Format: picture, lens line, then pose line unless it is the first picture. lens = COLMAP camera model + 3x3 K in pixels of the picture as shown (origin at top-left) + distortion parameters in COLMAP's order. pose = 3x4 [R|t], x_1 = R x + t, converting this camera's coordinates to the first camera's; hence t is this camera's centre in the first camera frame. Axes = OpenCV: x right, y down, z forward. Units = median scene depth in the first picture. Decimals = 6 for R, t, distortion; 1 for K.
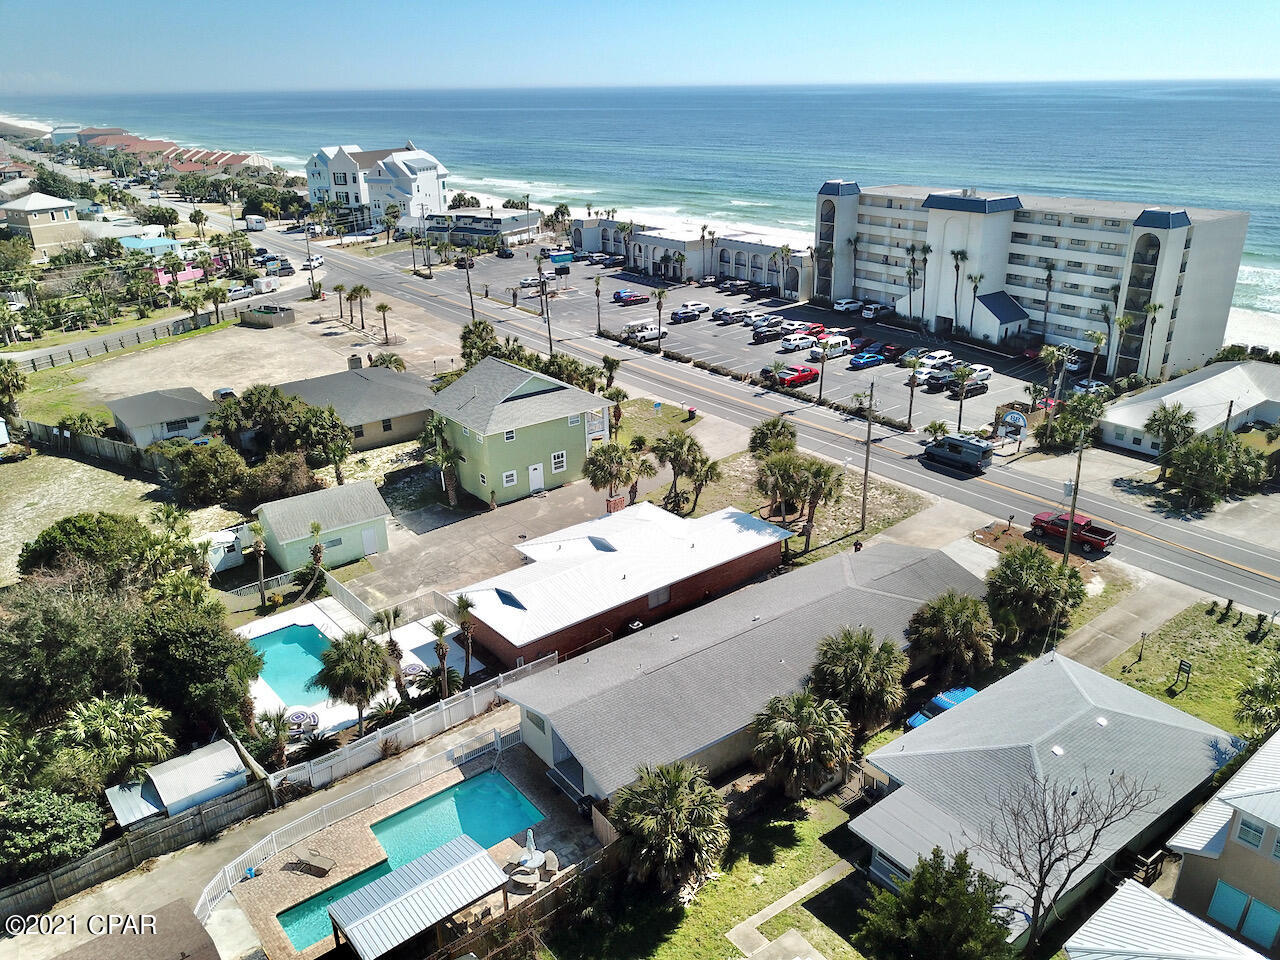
lens RADIAL K [[988.8, 0, 640.0], [0, 988.8, 480.0], [0, 0, 1]] dist [0.048541, -0.063346]
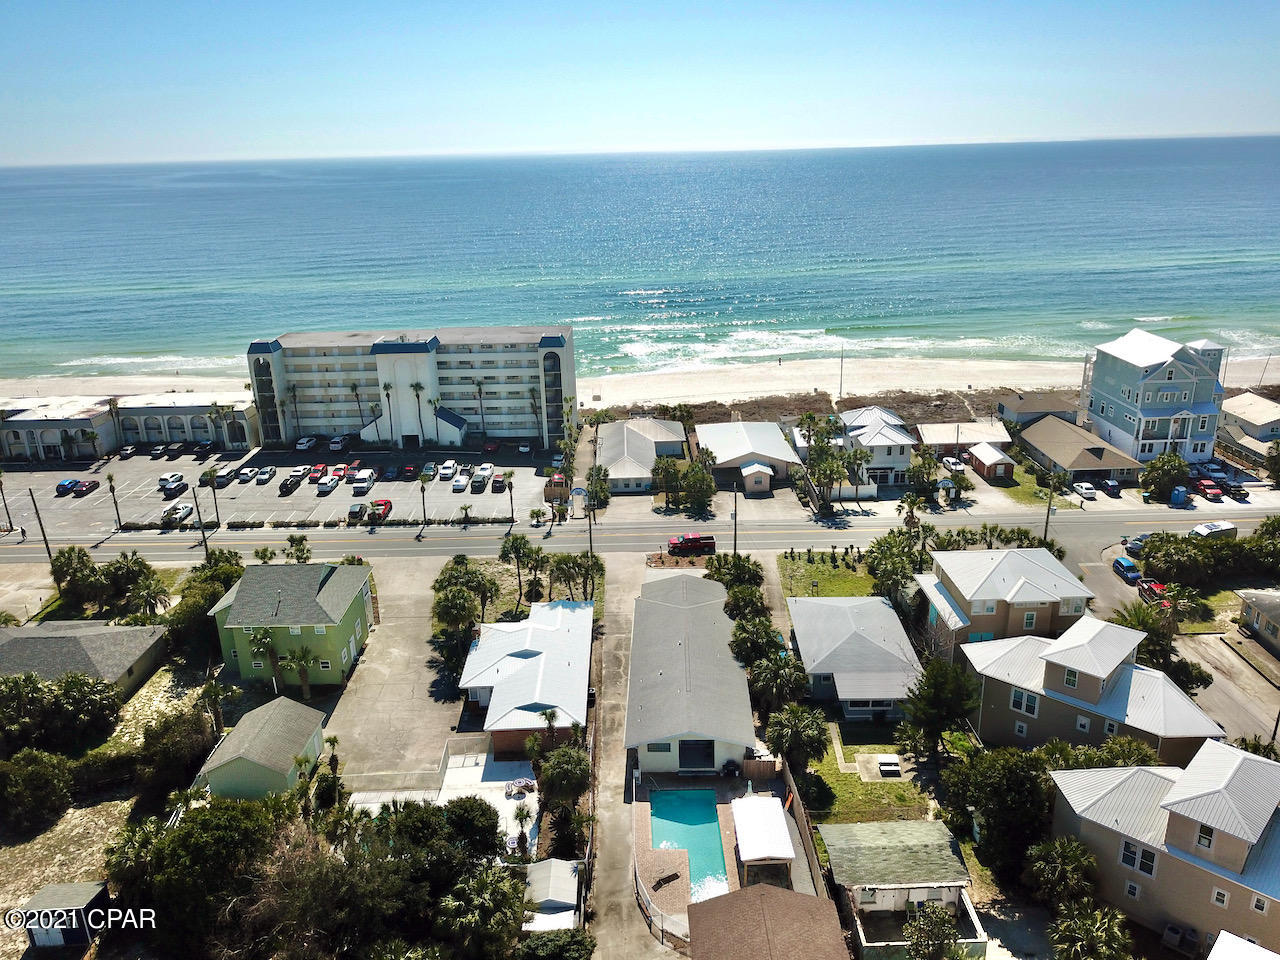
lens RADIAL K [[989.1, 0, 640.0], [0, 989.1, 480.0], [0, 0, 1]] dist [0.003716, 0.001744]
pose [[0.619083, -0.253909, 0.743146, -0.565180], [0.309515, 0.948583, 0.066257, -0.128634], [-0.721760, 0.188996, 0.665840, -0.032953]]
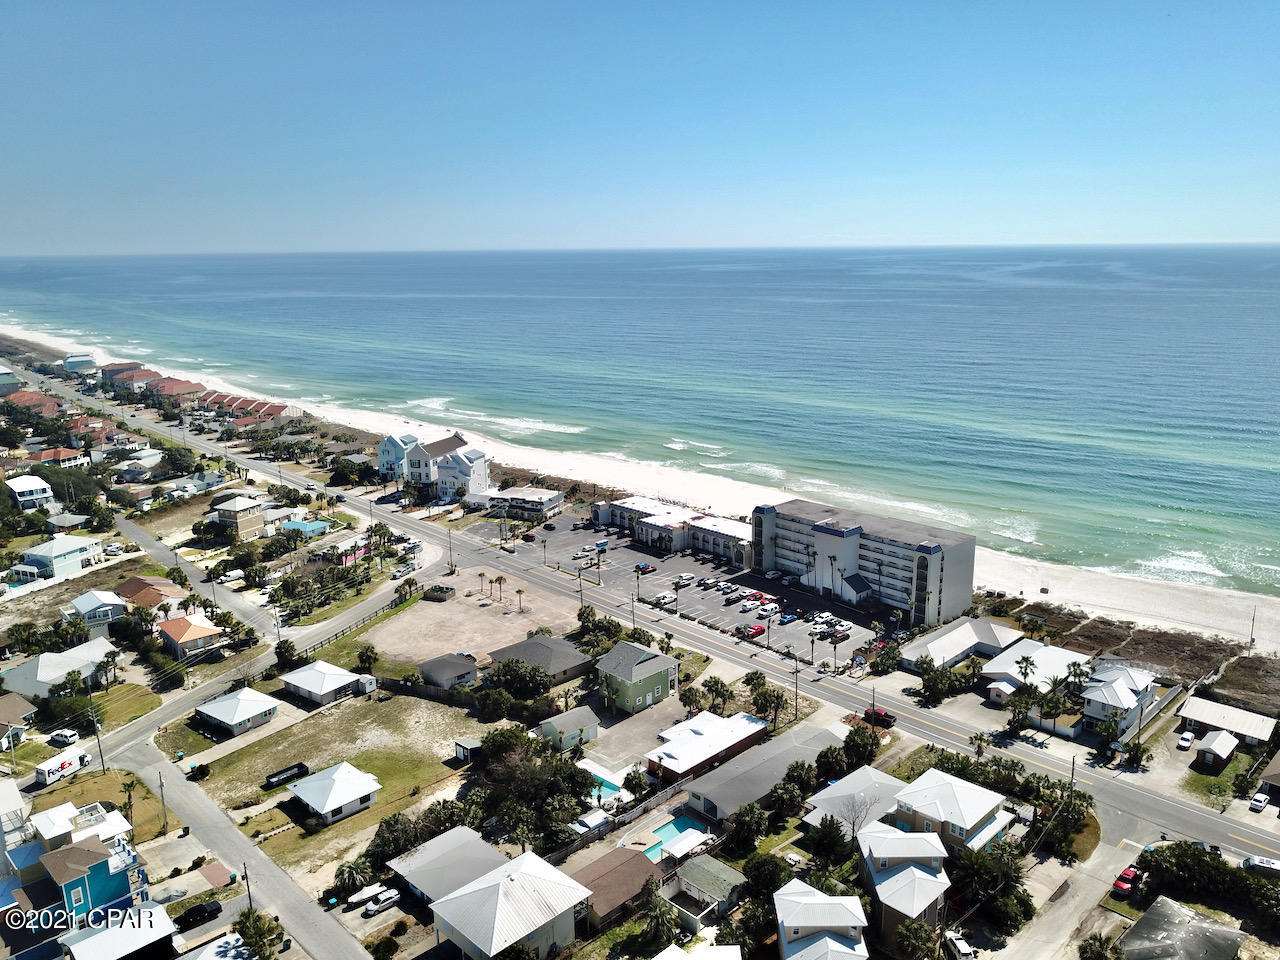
lens RADIAL K [[988.8, 0, 640.0], [0, 988.8, 480.0], [0, 0, 1]] dist [0.048541, -0.063346]
pose [[0.995265, -0.022067, 0.094662, -0.259107], [0.035848, 0.988569, -0.146445, -0.129923], [-0.090349, 0.149145, 0.984679, -1.001230]]
